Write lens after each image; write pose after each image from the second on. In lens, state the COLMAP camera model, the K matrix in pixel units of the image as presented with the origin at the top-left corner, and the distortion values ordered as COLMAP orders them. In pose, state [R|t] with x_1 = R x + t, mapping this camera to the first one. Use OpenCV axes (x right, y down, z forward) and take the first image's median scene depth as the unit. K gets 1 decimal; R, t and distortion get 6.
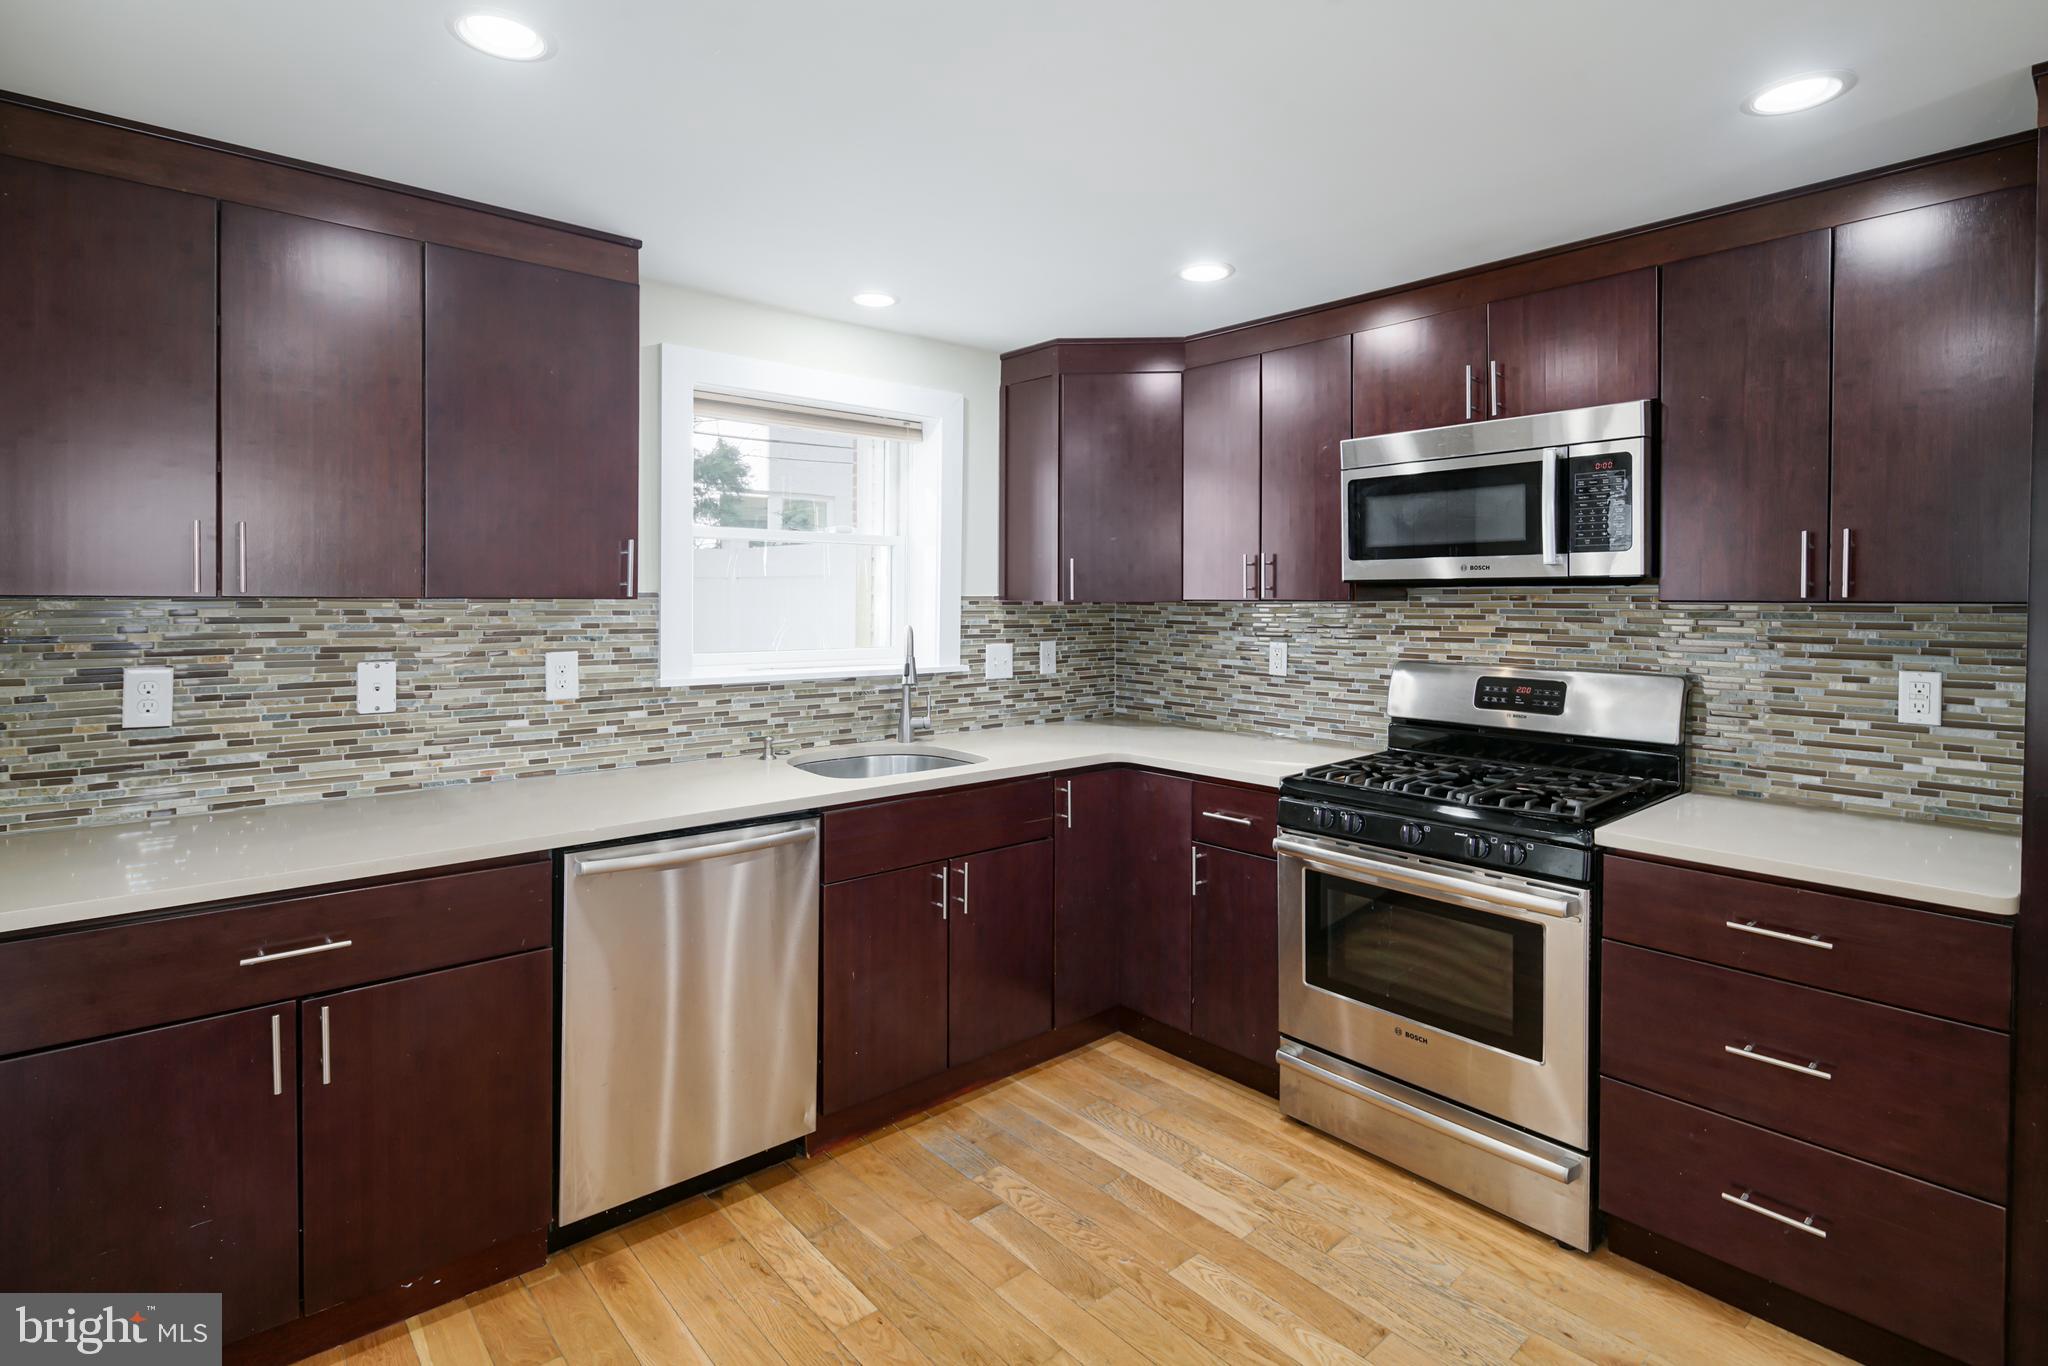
lens RADIAL K [[1002.2, 0, 1021.7], [0, 1002.2, 609.0], [0, 0, 1]] dist [0.001612, -0.001411]
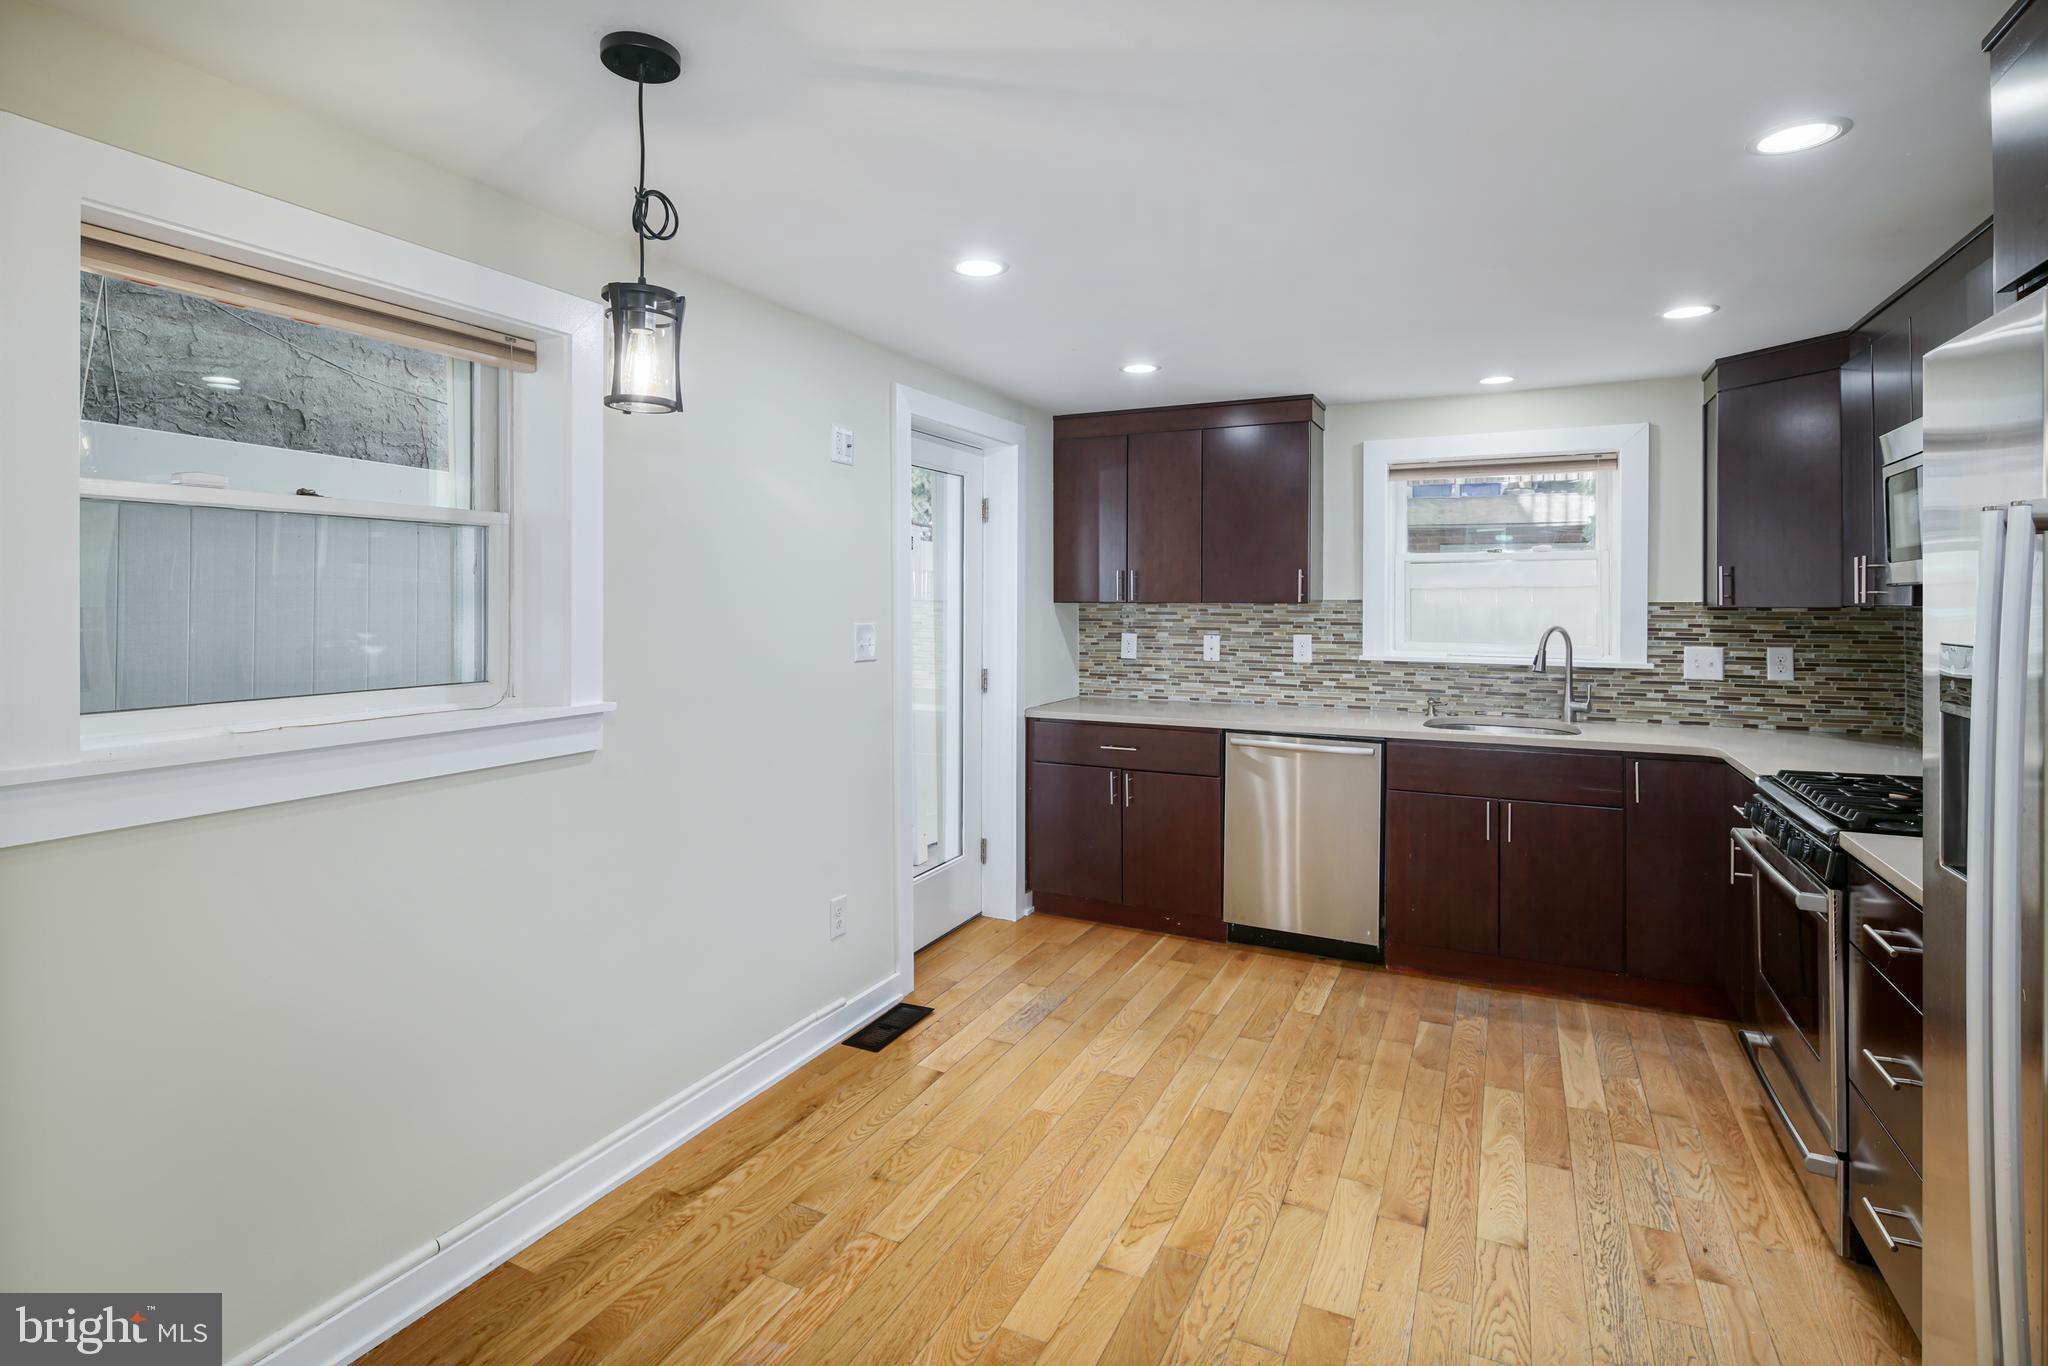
lens RADIAL K [[1002.2, 0, 1021.7], [0, 1002.2, 609.0], [0, 0, 1]] dist [0.001612, -0.001411]
pose [[0.402260, 0.004626, -0.915514, 0.956127], [-0.012853, 0.999917, -0.000595, 0.006496], [0.915435, 0.012007, 0.402287, -0.131727]]
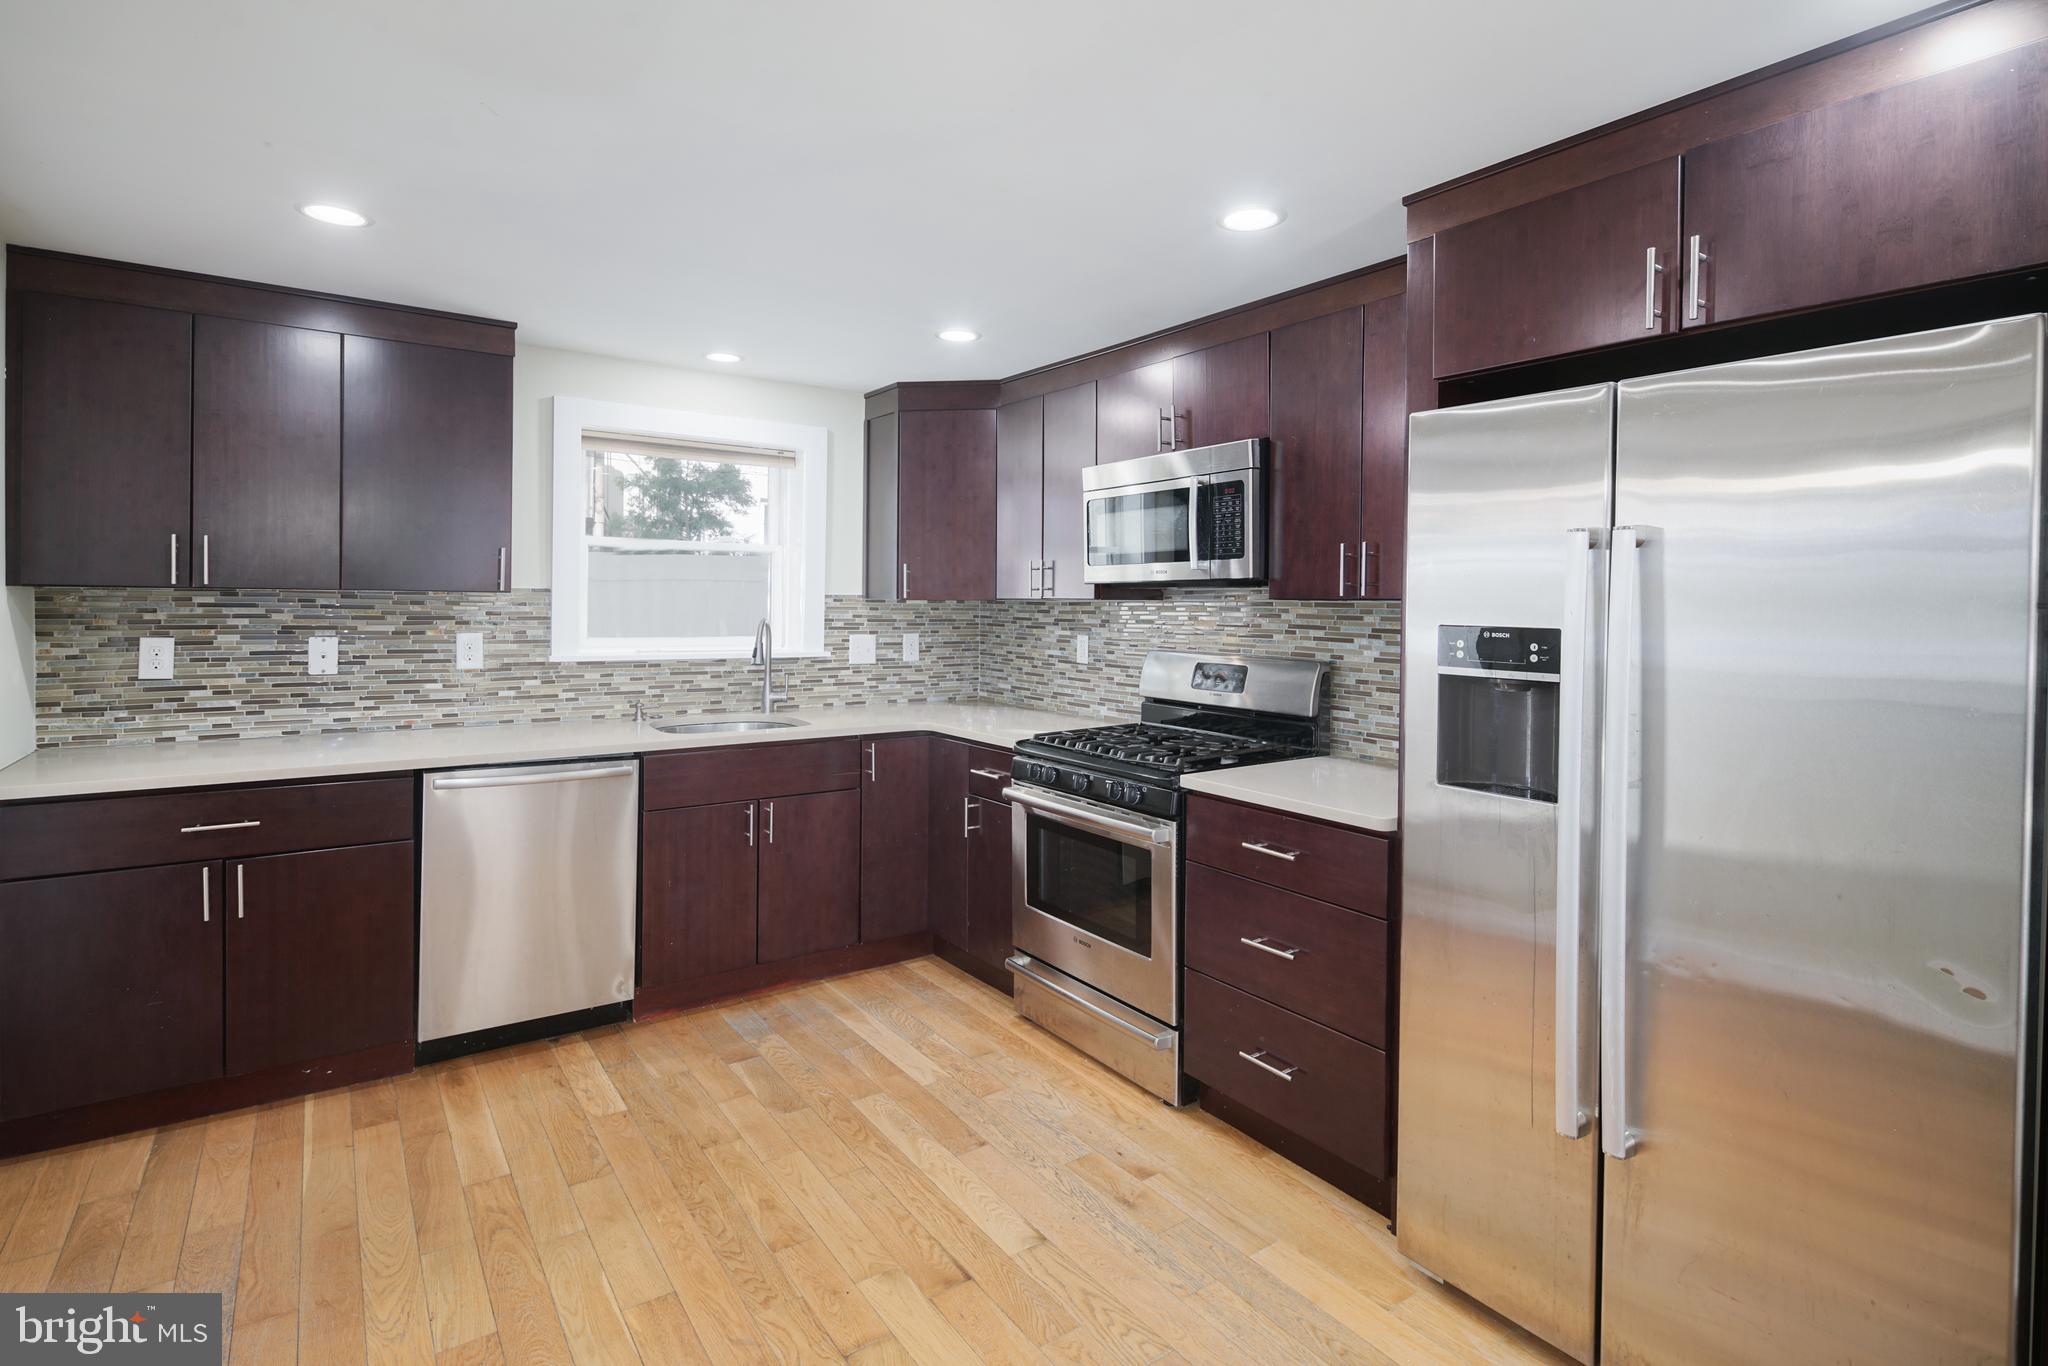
lens RADIAL K [[987.8, 0, 1018.0], [0, 987.8, 611.0], [0, 0, 1]] dist [0.001554, -0.001036]
pose [[0.995364, 0.008364, -0.095813, 0.399479], [-0.008808, 0.999952, -0.004216, 0.013744], [0.095773, 0.005040, 0.995390, -0.232557]]
